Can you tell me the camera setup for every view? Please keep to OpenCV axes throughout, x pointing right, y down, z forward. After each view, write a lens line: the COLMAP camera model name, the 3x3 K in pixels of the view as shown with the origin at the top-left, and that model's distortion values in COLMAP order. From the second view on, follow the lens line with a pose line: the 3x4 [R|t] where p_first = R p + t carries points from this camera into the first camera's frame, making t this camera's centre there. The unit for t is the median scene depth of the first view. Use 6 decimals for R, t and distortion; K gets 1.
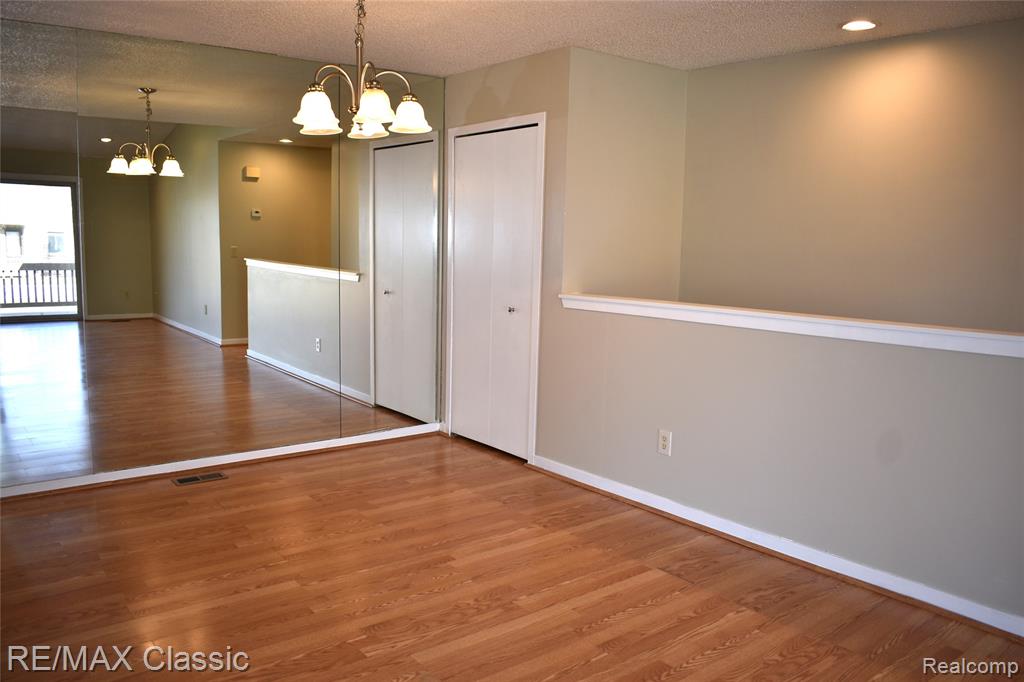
lens RADIAL K [[793.6, 0, 512.0], [0, 793.6, 341.0], [0, 0, 1]] dist [-0.098354, 0.014750]
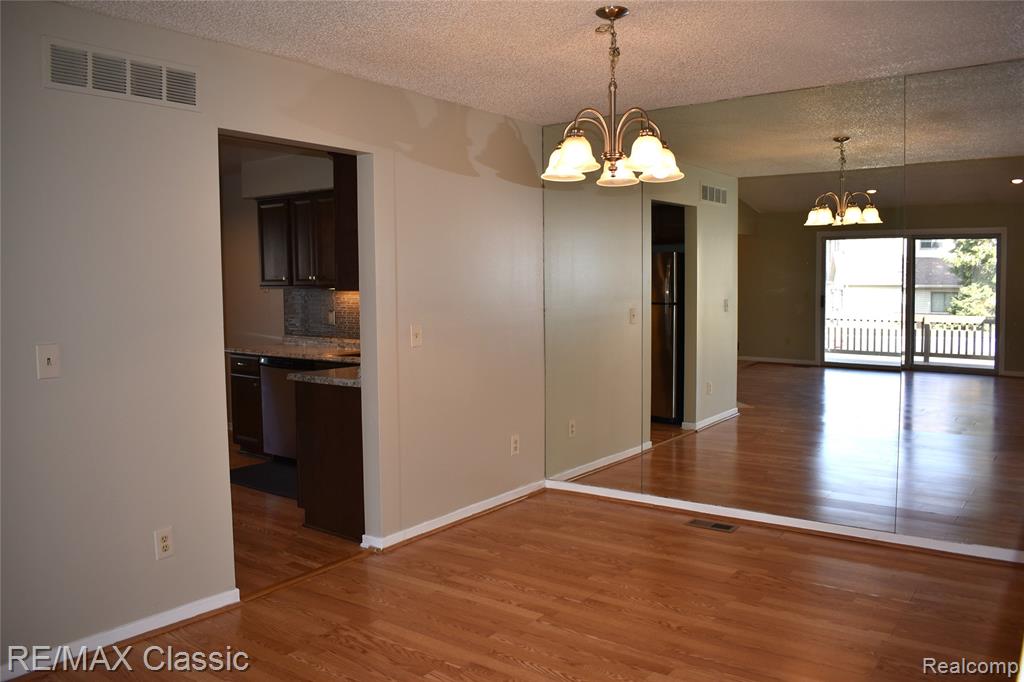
lens RADIAL K [[793.6, 0, 512.0], [0, 793.6, 341.0], [0, 0, 1]] dist [-0.098354, 0.014750]
pose [[0.267984, 0.045229, -0.962361, 0.509186], [-0.111221, 0.993671, 0.015729, -0.050199], [0.956982, 0.102820, 0.271319, 0.460057]]
